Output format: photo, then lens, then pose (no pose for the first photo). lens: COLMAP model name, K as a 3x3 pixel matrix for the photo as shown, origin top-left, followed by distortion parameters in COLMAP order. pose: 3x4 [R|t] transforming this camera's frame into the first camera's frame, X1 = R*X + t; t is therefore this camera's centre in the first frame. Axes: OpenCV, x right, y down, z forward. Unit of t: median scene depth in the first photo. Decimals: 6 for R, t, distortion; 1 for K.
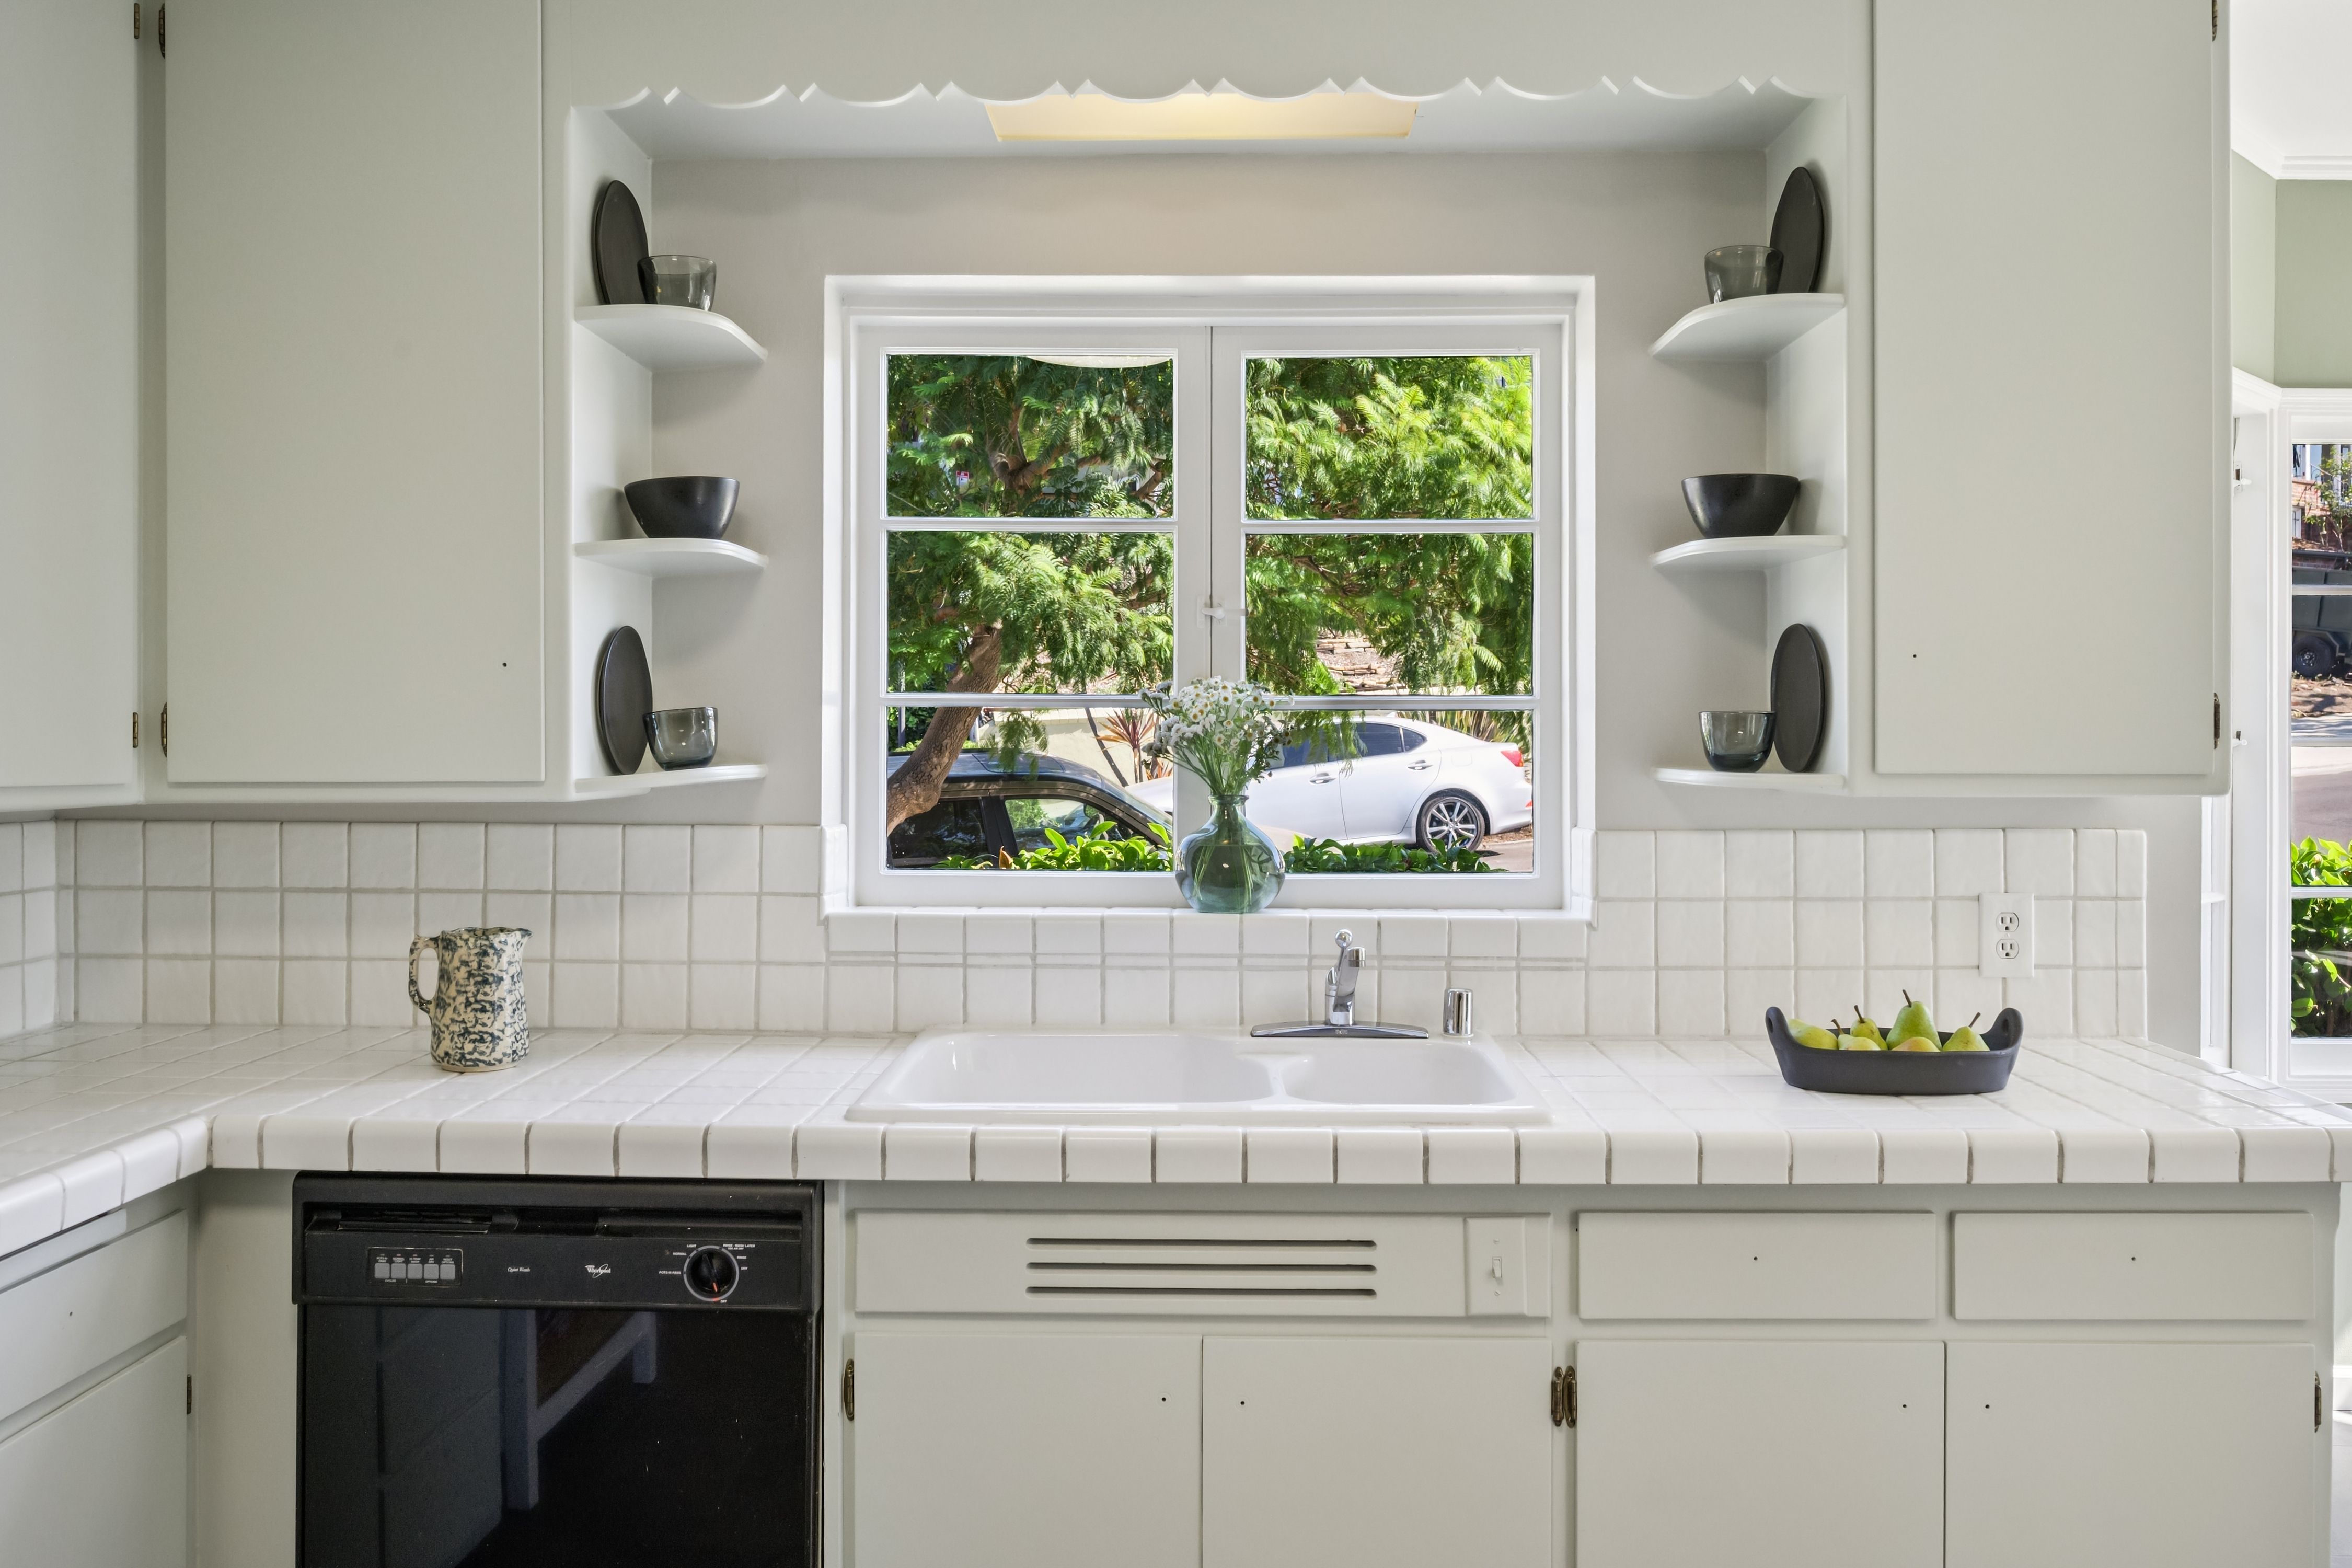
lens RADIAL K [[1816.6, 0, 1188.3], [0, 1816.6, 742.0], [0, 0, 1]] dist [-0.002616, 0.000633]
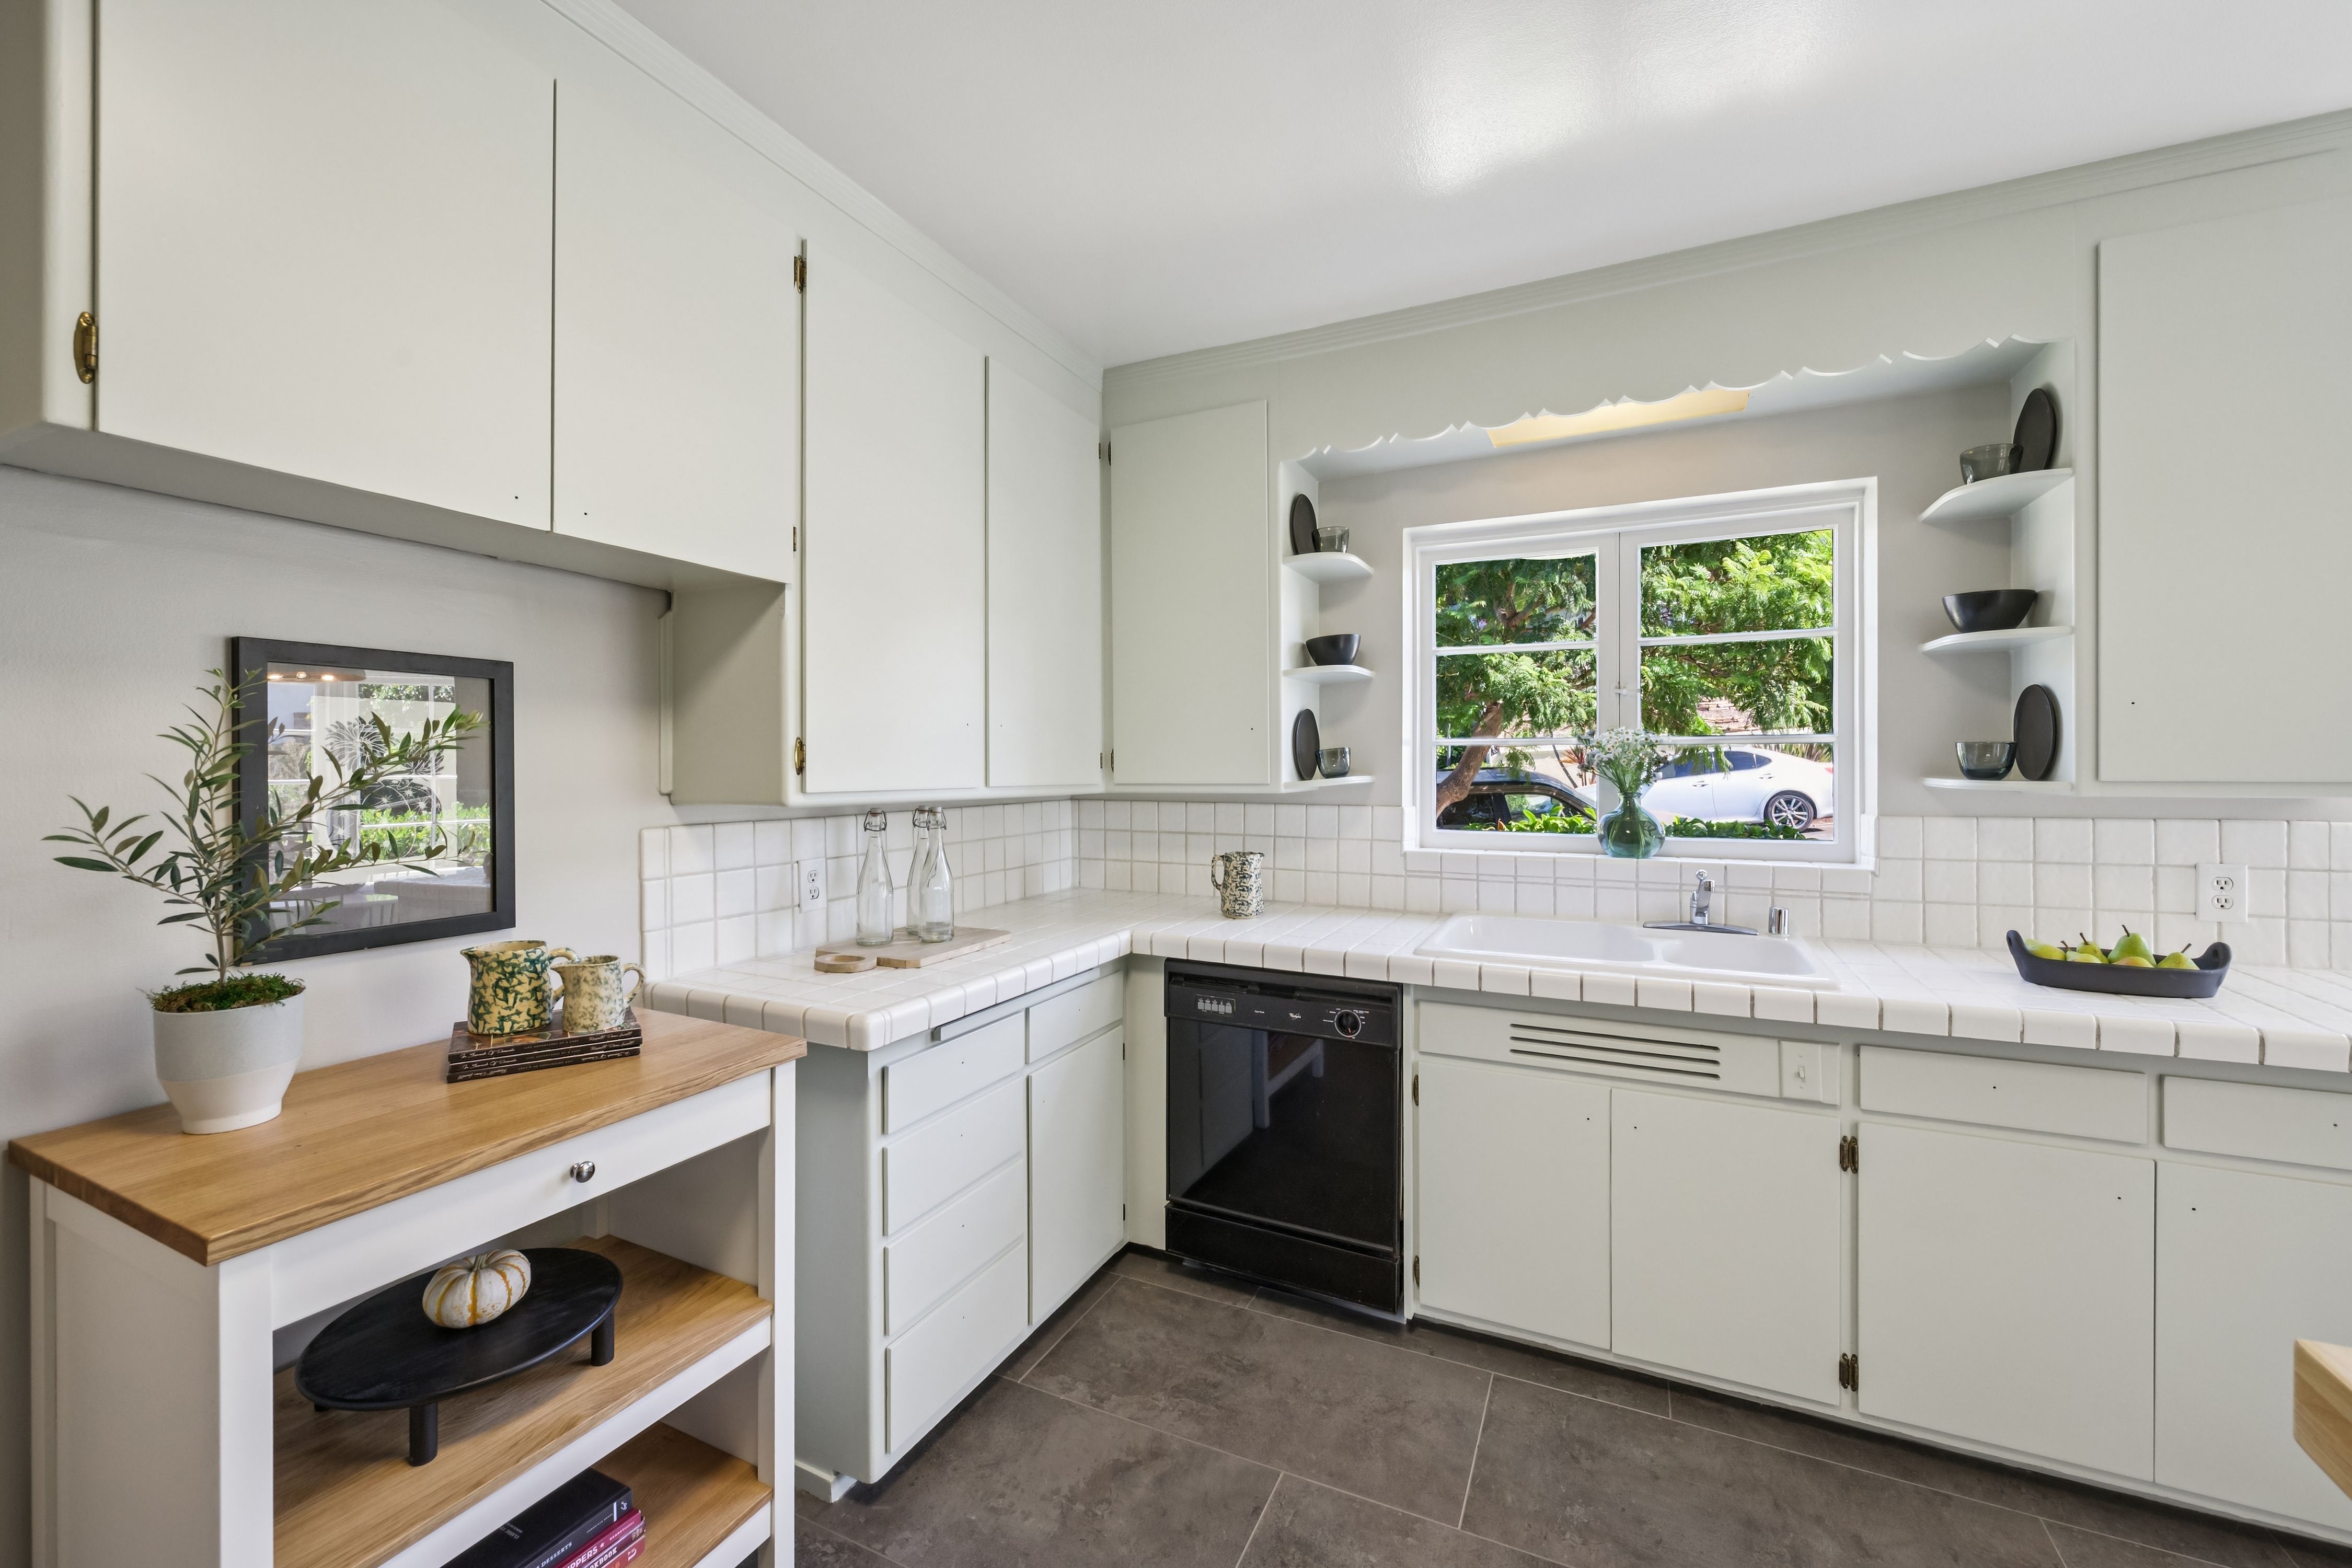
lens RADIAL K [[933.5, 0, 1186.6], [0, 933.5, 772.1], [0, 0, 1]] dist [-0.000624, 0.000036]
pose [[0.908248, -0.001868, -0.418429, 0.011032], [0.005321, 0.999961, 0.007085, 0.000004], [0.418399, -0.008662, 0.908222, -0.025319]]
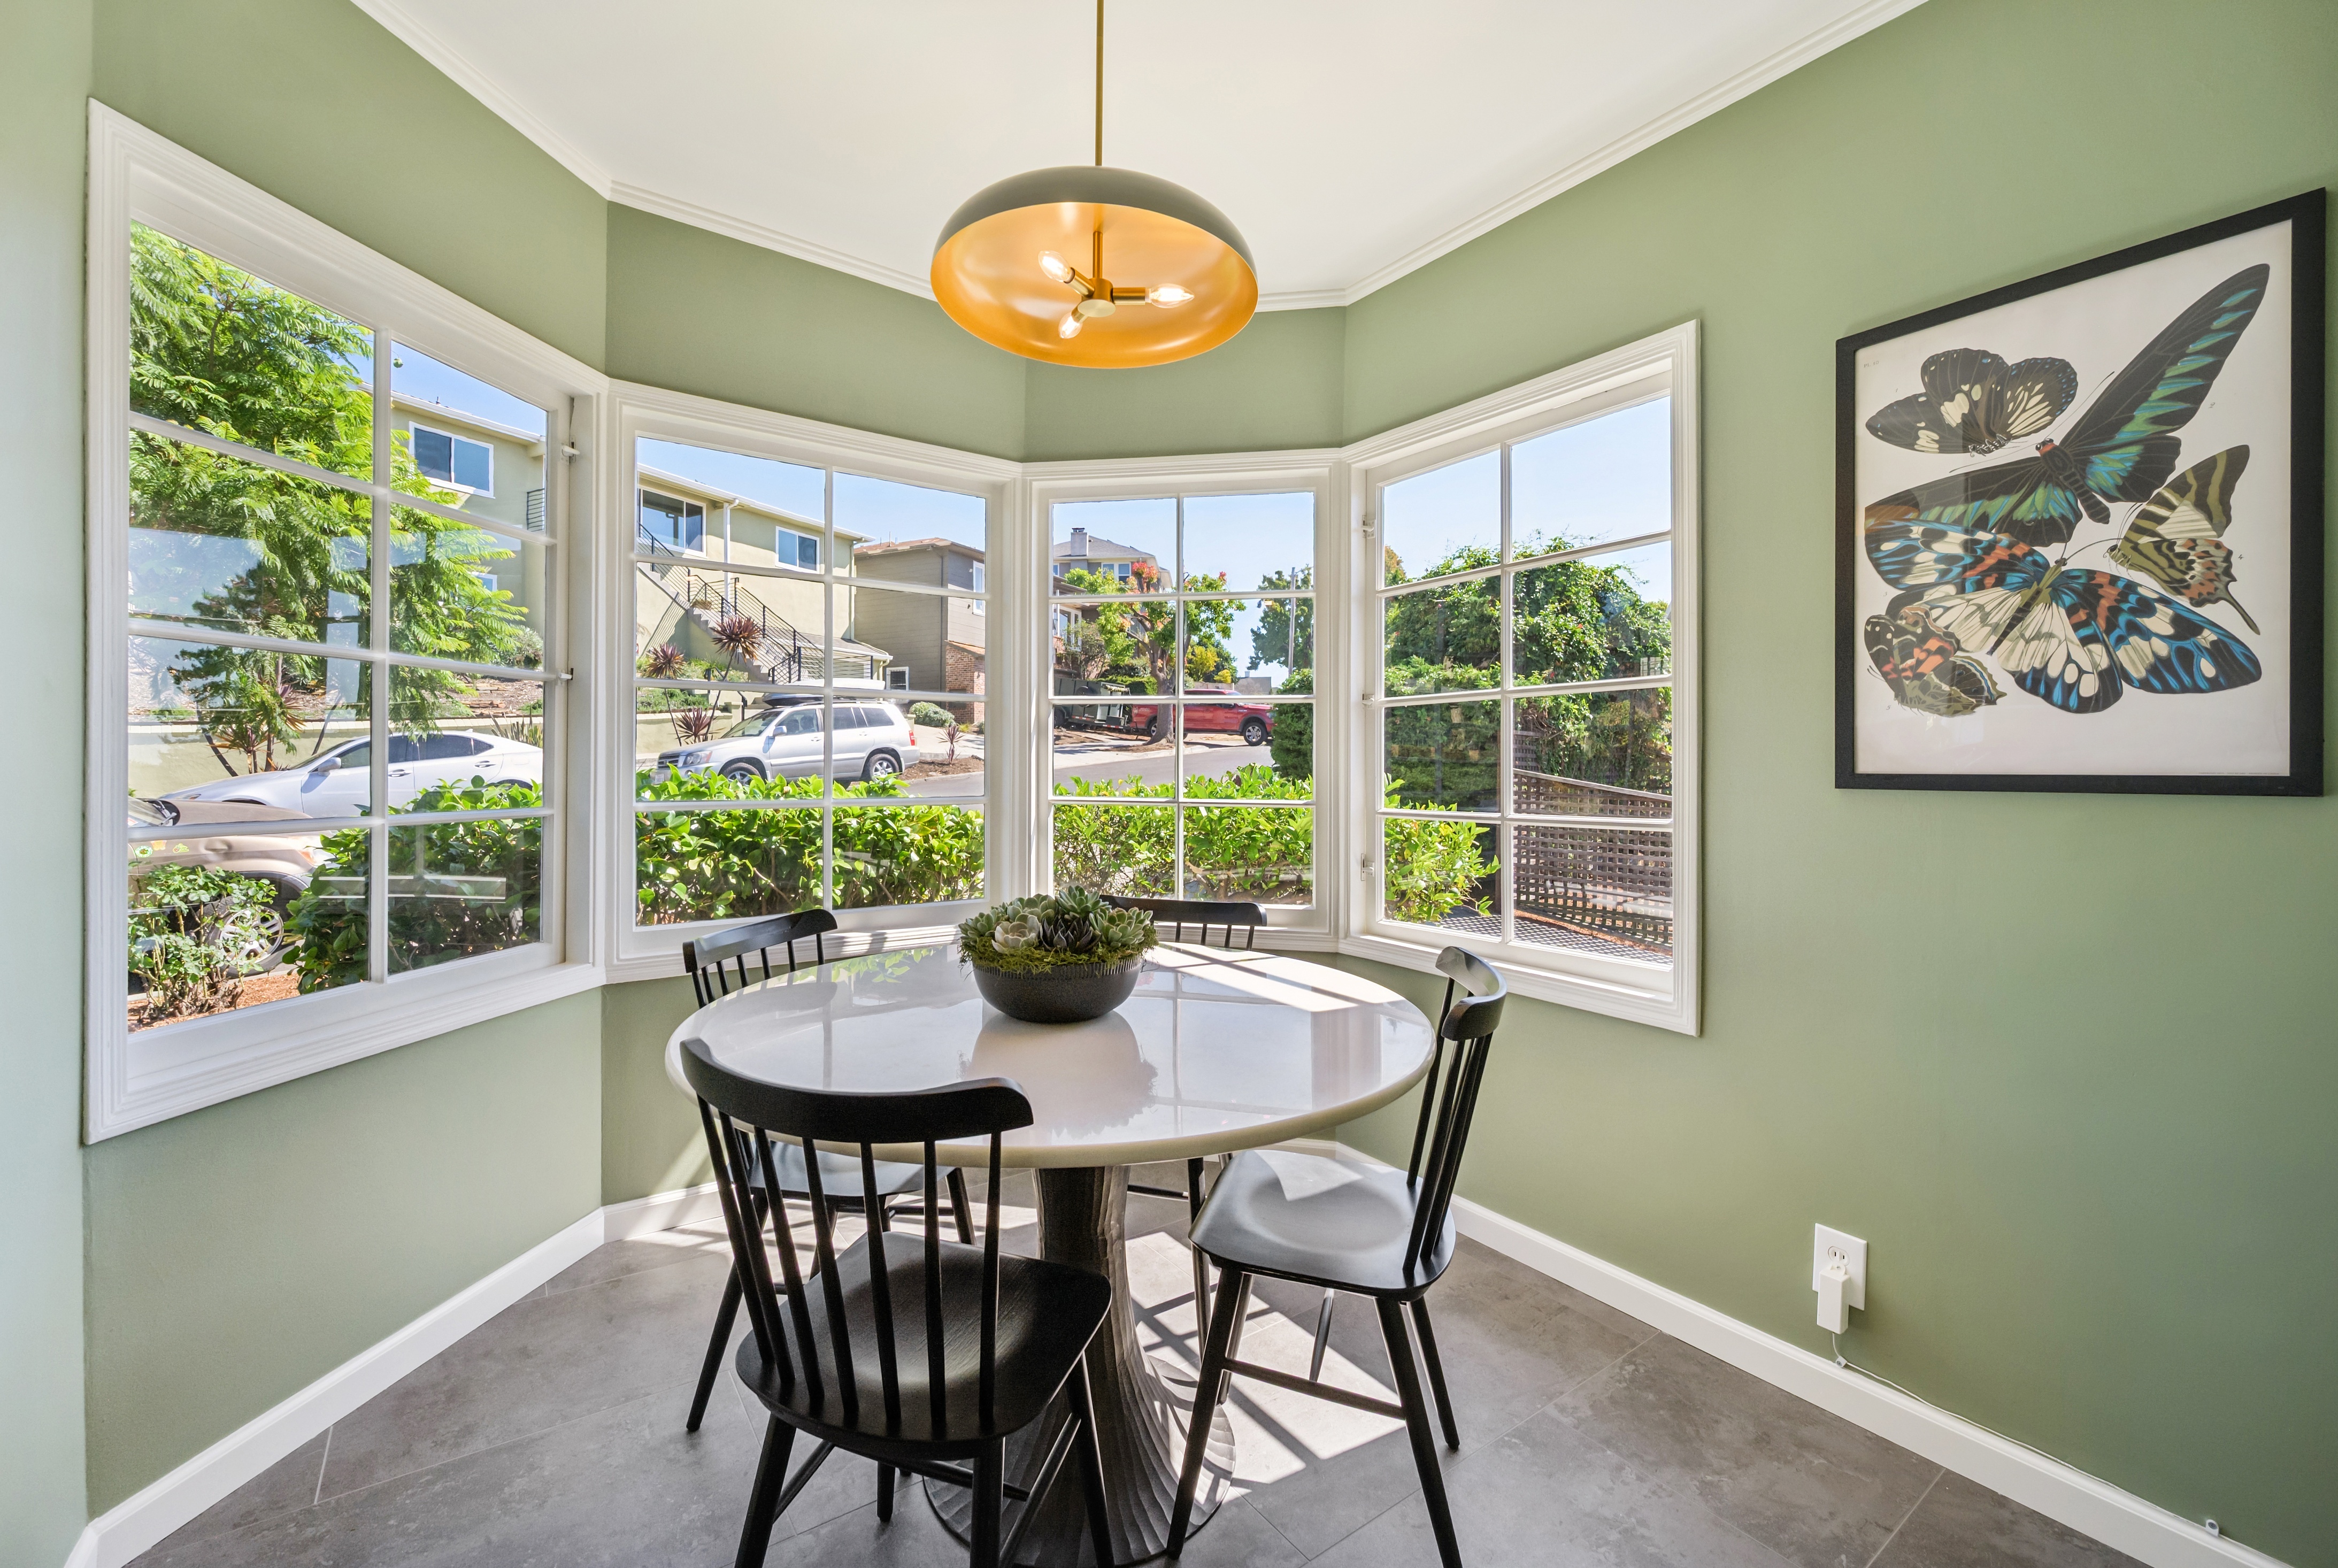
lens RADIAL K [[958.8, 0, 1172.8], [0, 958.8, 739.9], [0, 0, 1]] dist [0.000973, 0.000013]
pose [[0.801974, 0.018846, 0.597062, 0.784567], [-0.003532, 0.999634, -0.026810, 0.084924], [-0.597348, 0.019392, 0.801747, 0.423104]]
